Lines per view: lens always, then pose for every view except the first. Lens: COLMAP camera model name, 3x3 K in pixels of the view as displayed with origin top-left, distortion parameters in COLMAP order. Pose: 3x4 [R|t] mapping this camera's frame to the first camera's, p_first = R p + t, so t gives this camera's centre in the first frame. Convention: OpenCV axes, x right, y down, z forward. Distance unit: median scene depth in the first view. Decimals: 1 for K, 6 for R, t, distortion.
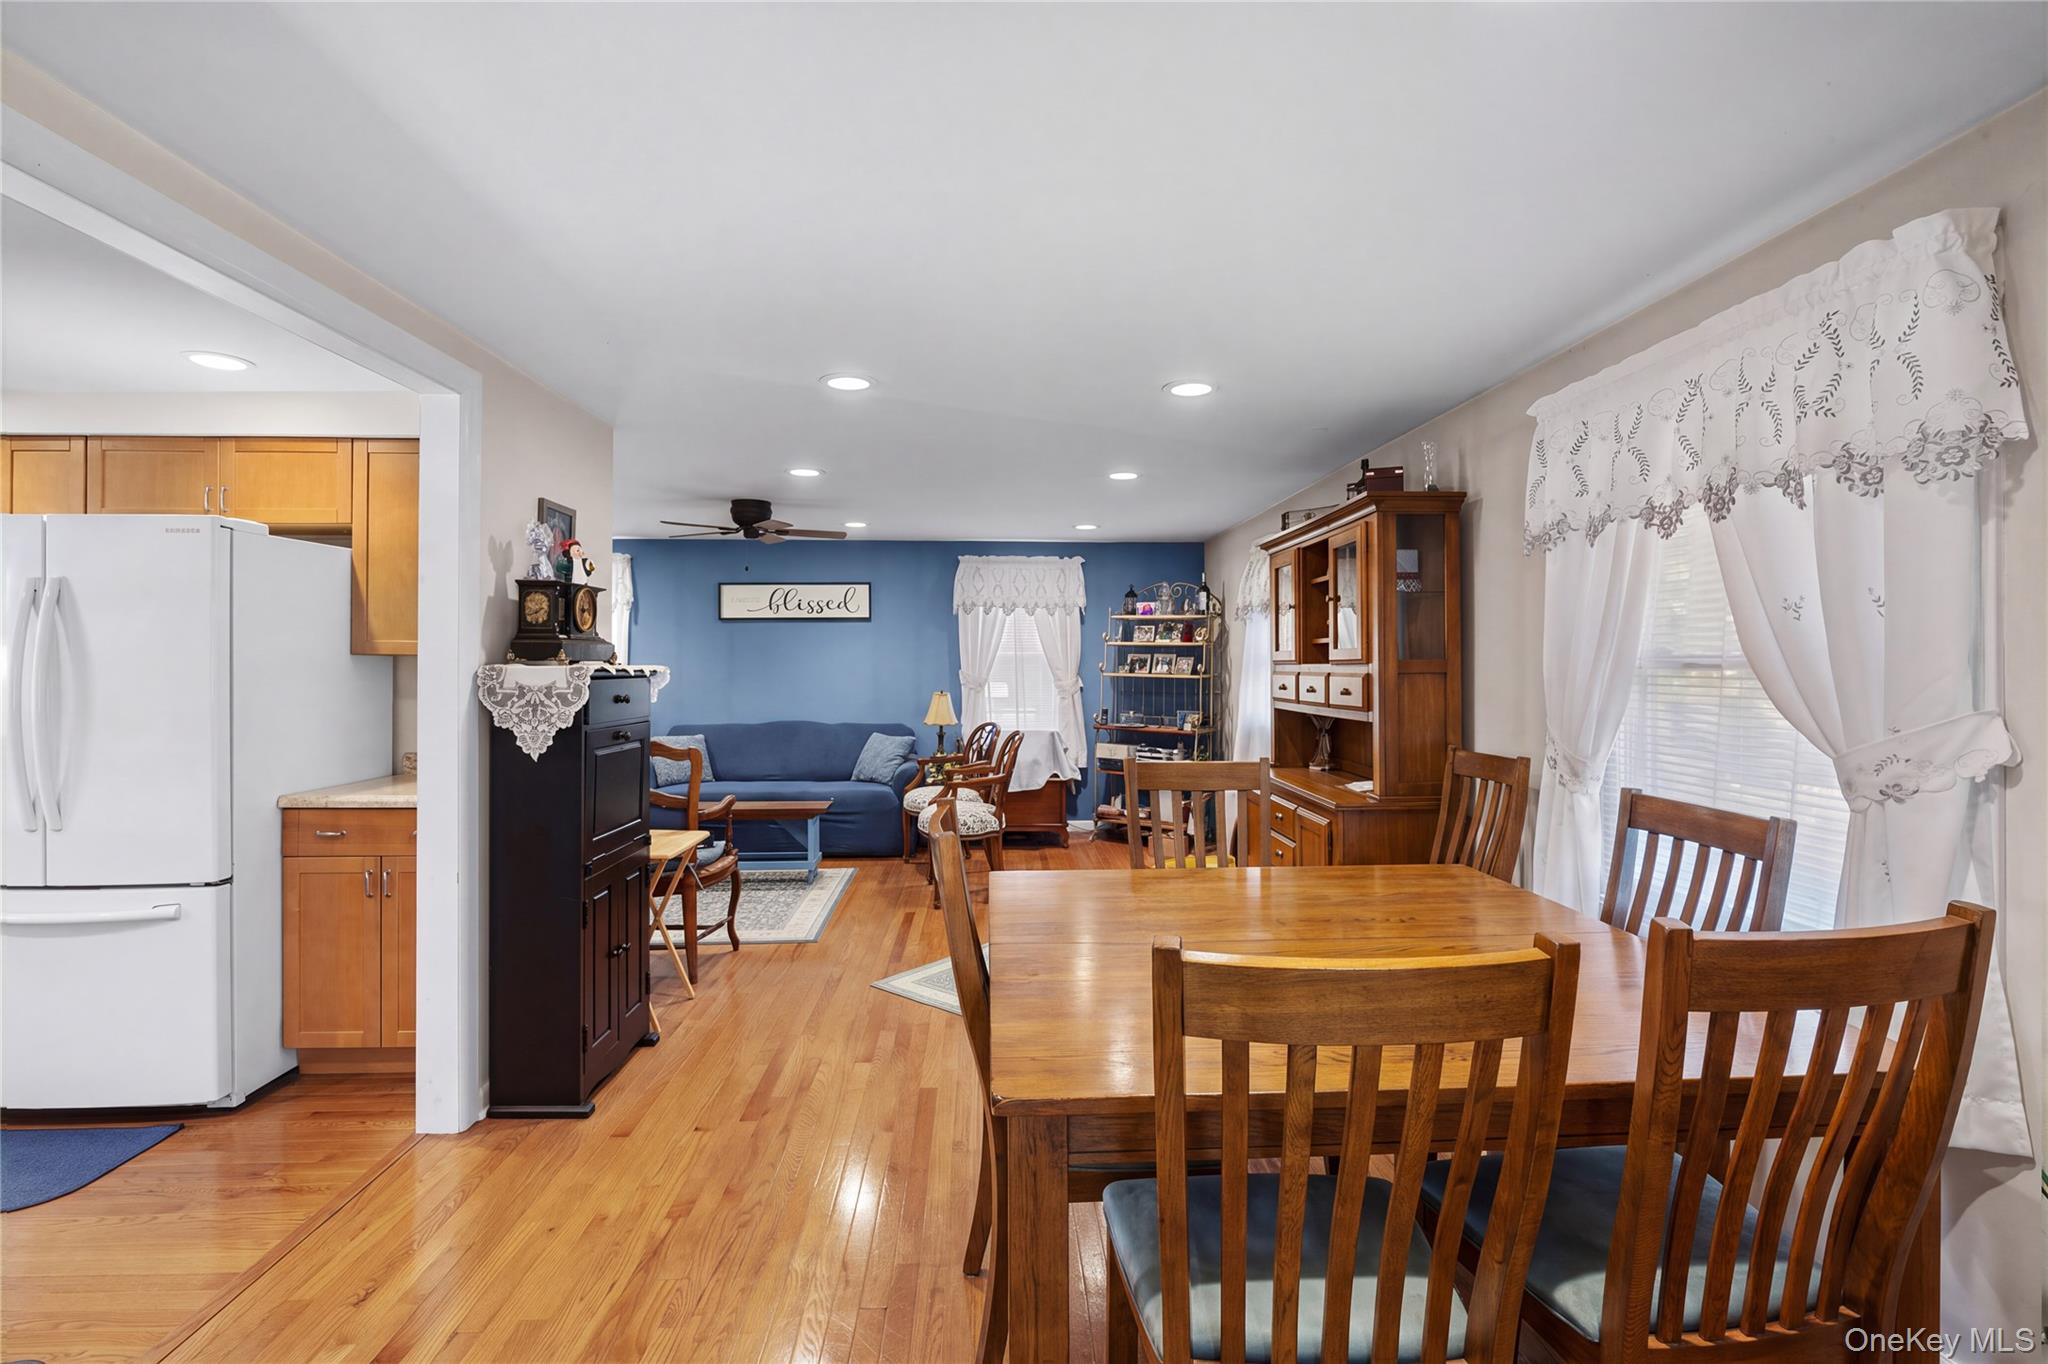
lens RADIAL K [[902.2, 0, 1015.0], [0, 902.2, 668.1], [0, 0, 1]] dist [-0.007746, -0.000574]
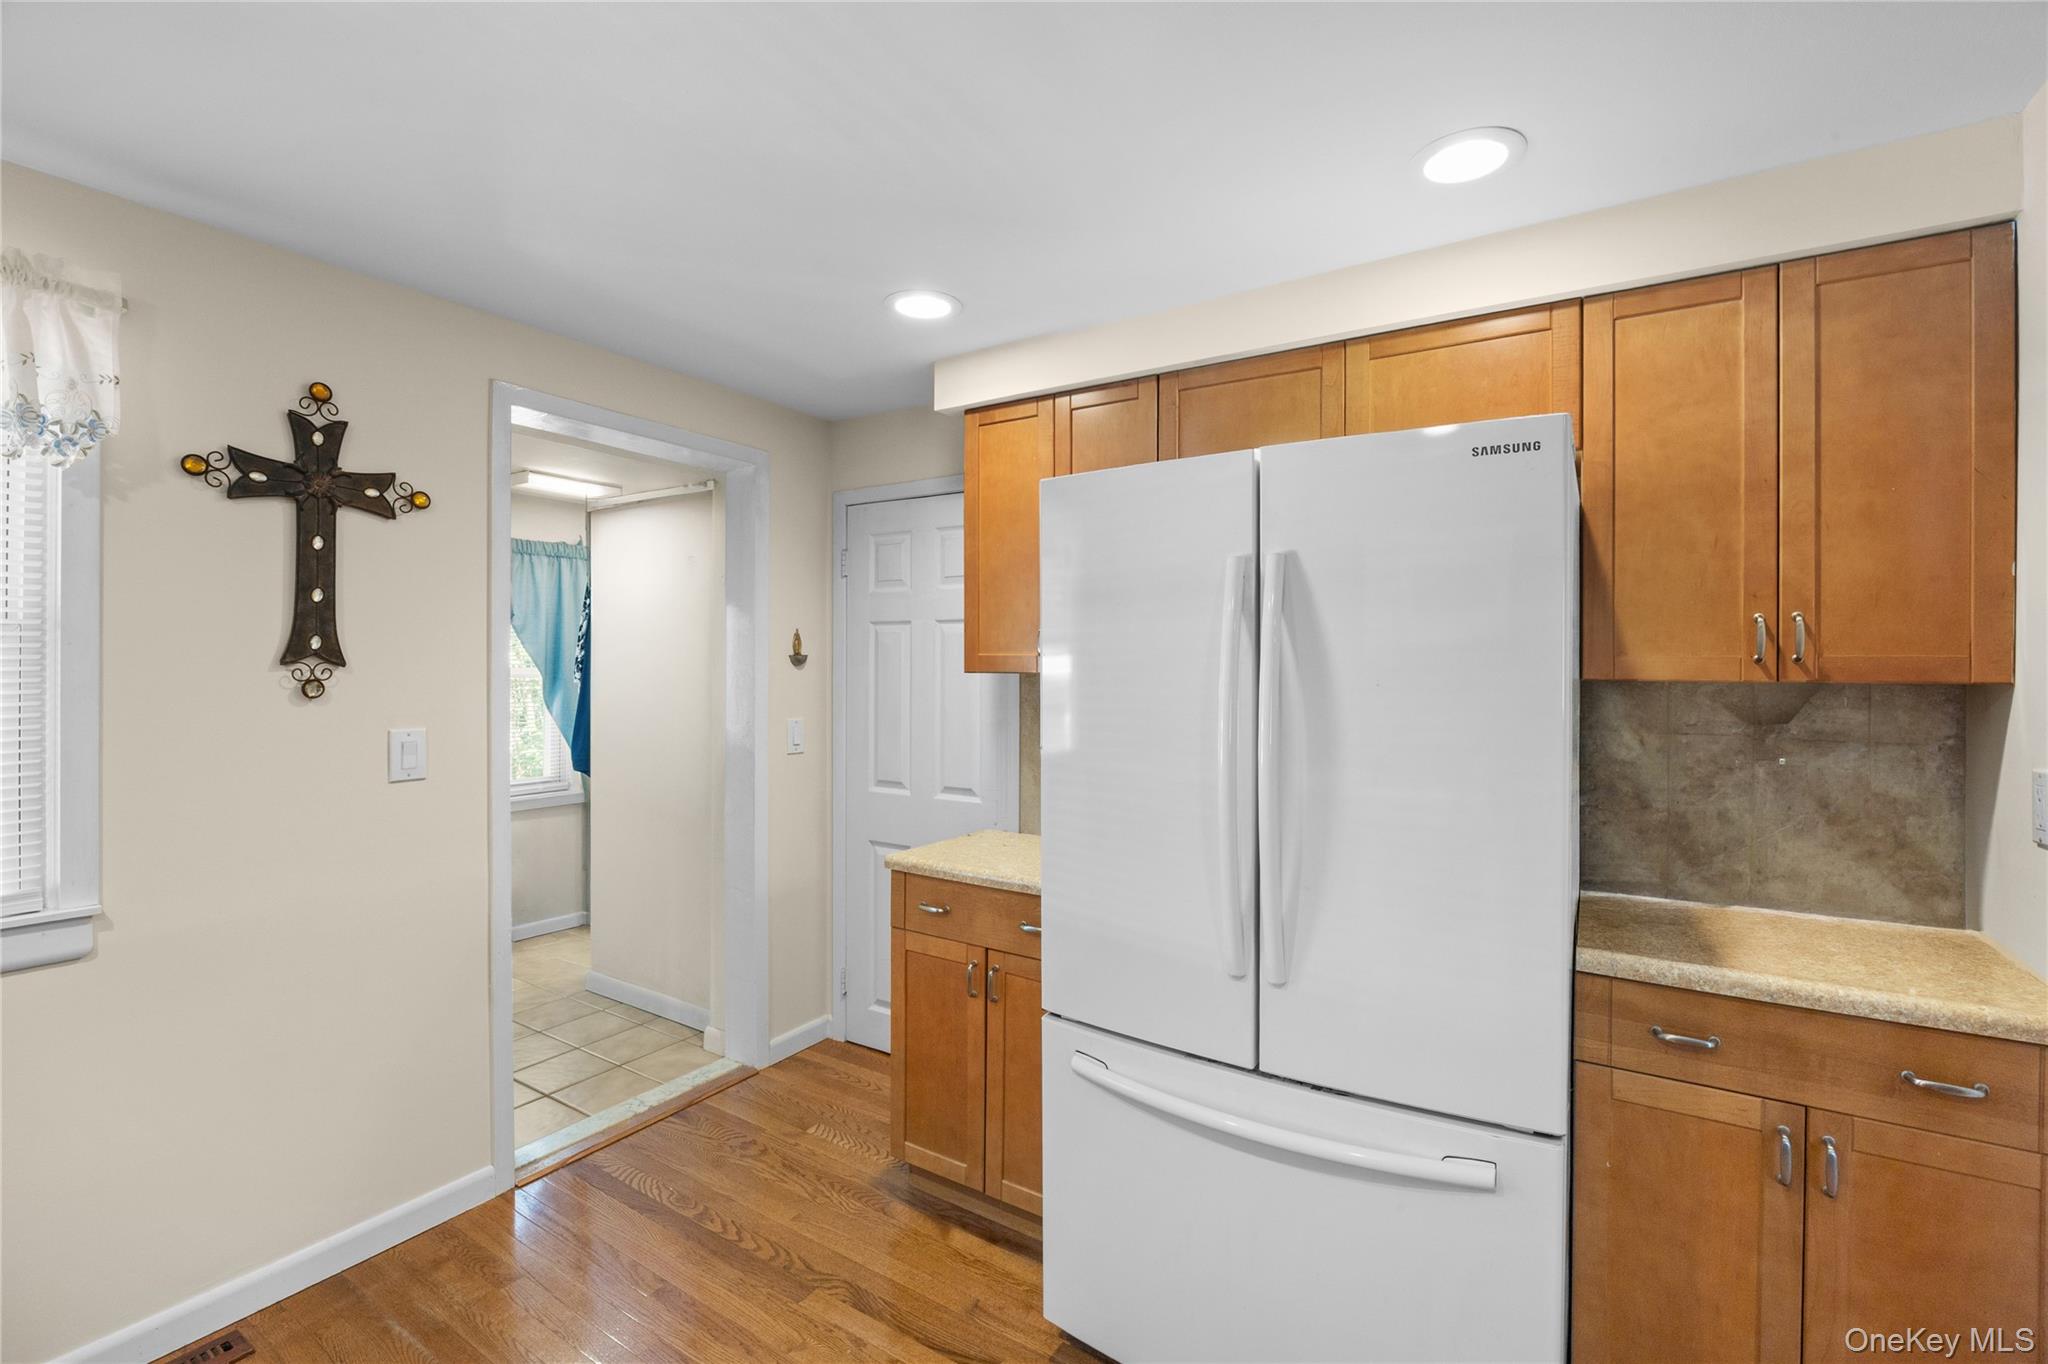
lens RADIAL K [[902.2, 0, 1024.9], [0, 902.2, 663.7], [0, 0, 1]] dist [-0.007746, -0.000574]
pose [[0.823021, 0.003811, -0.567998, -0.838719], [-0.005037, 0.999987, -0.000589, -0.027187], [0.567989, 0.003346, 0.823030, 0.396068]]
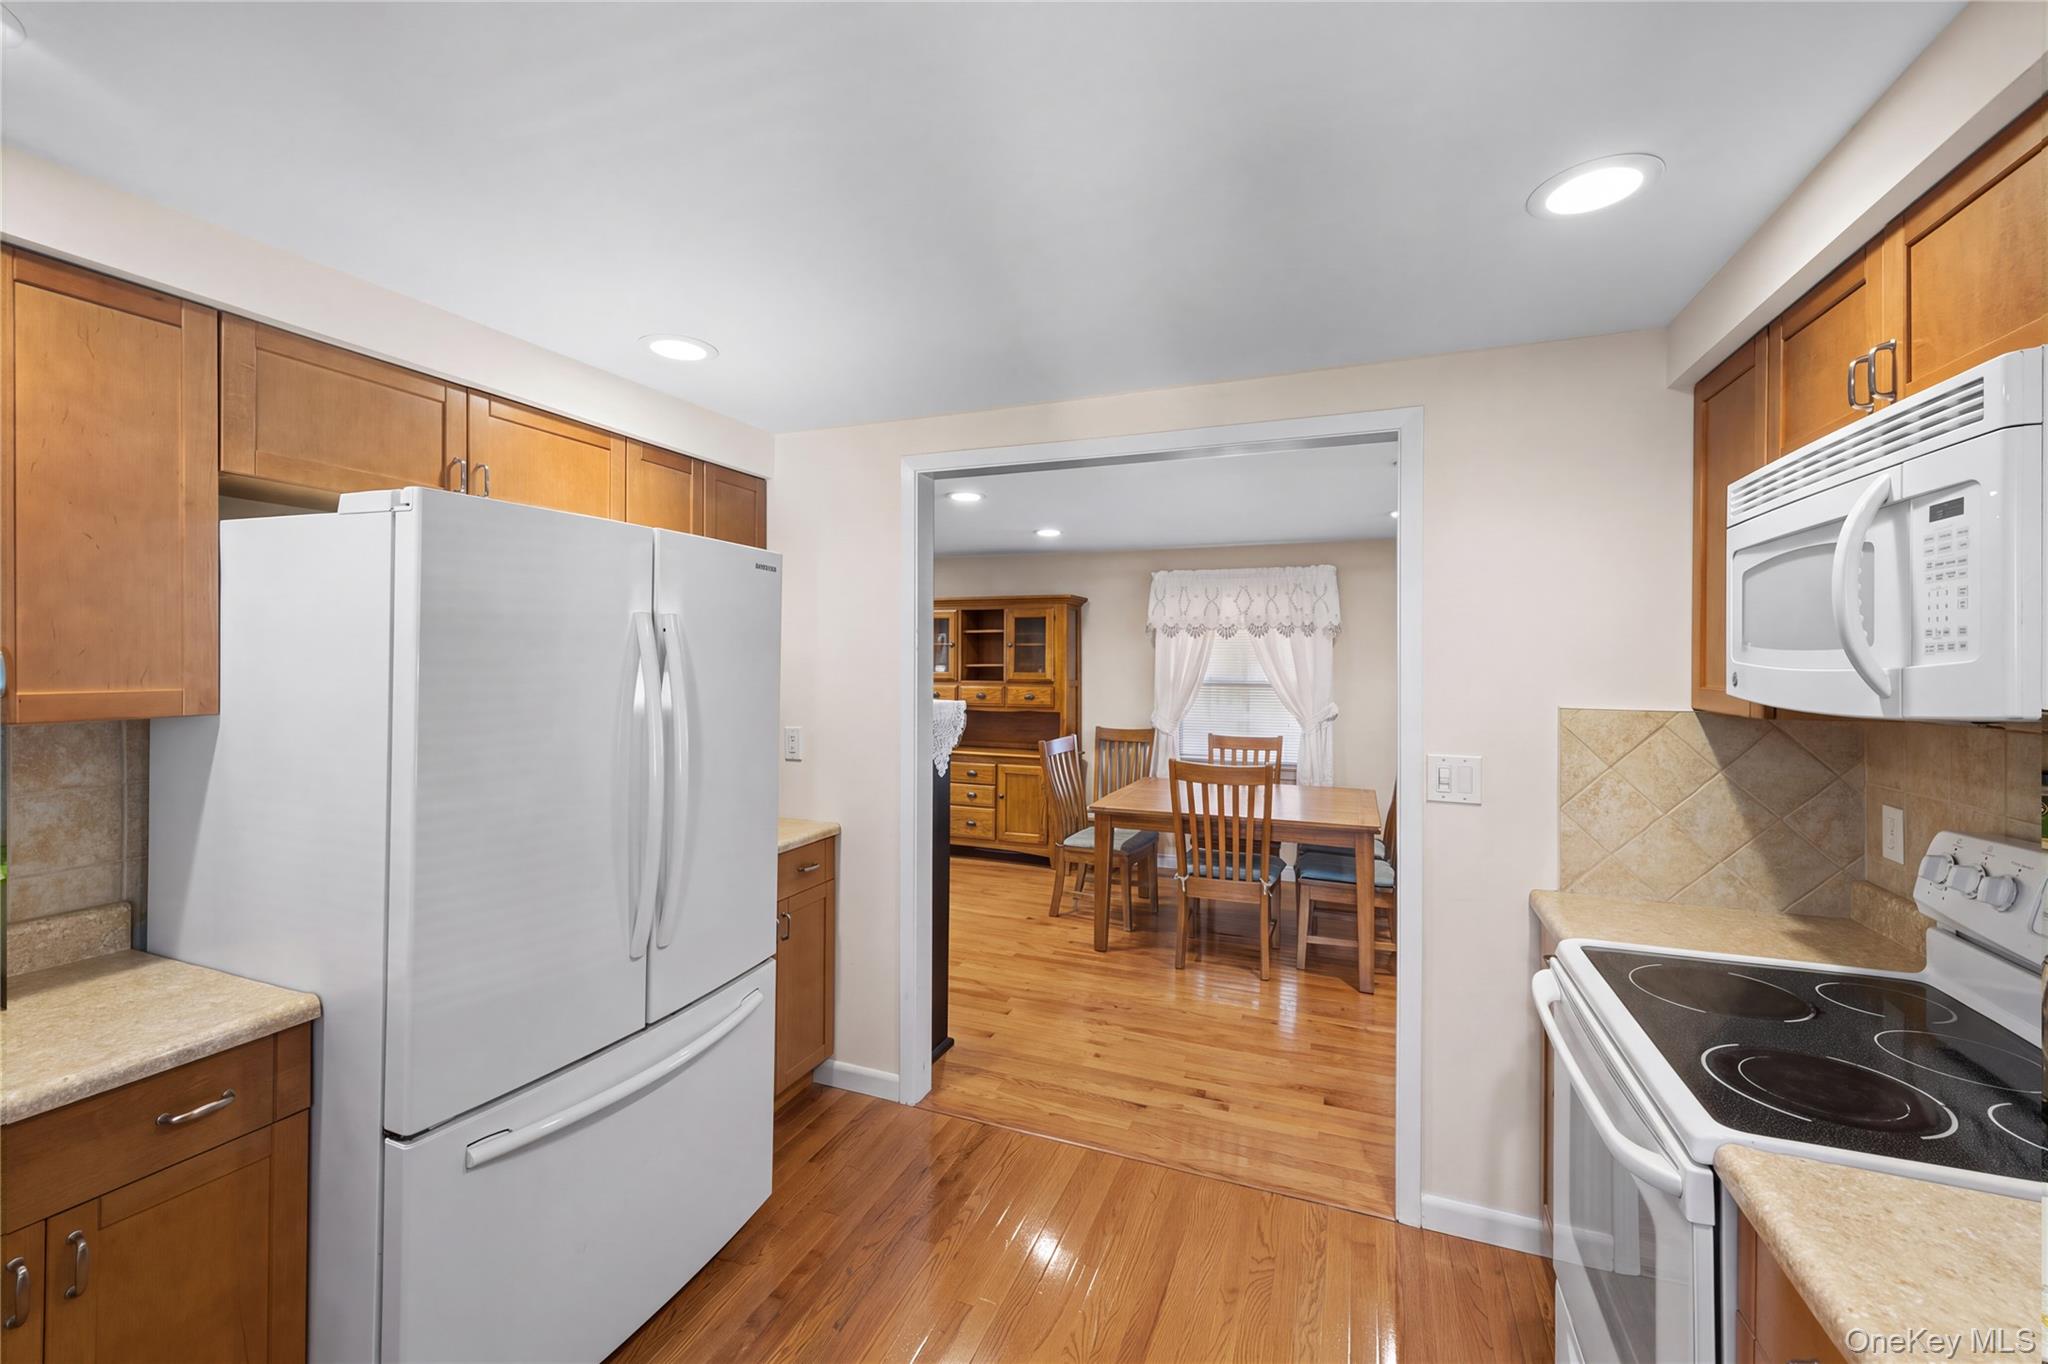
lens RADIAL K [[830.1, 0, 1018.3], [0, 830.1, 663.7], [0, 0, 1]] dist [-0.002102, -0.000082]
pose [[0.421084, 0.001964, 0.907019, -1.524864], [0.002090, 0.999993, -0.003136, -0.050882], [-0.907019, 0.003216, 0.421077, 0.413970]]
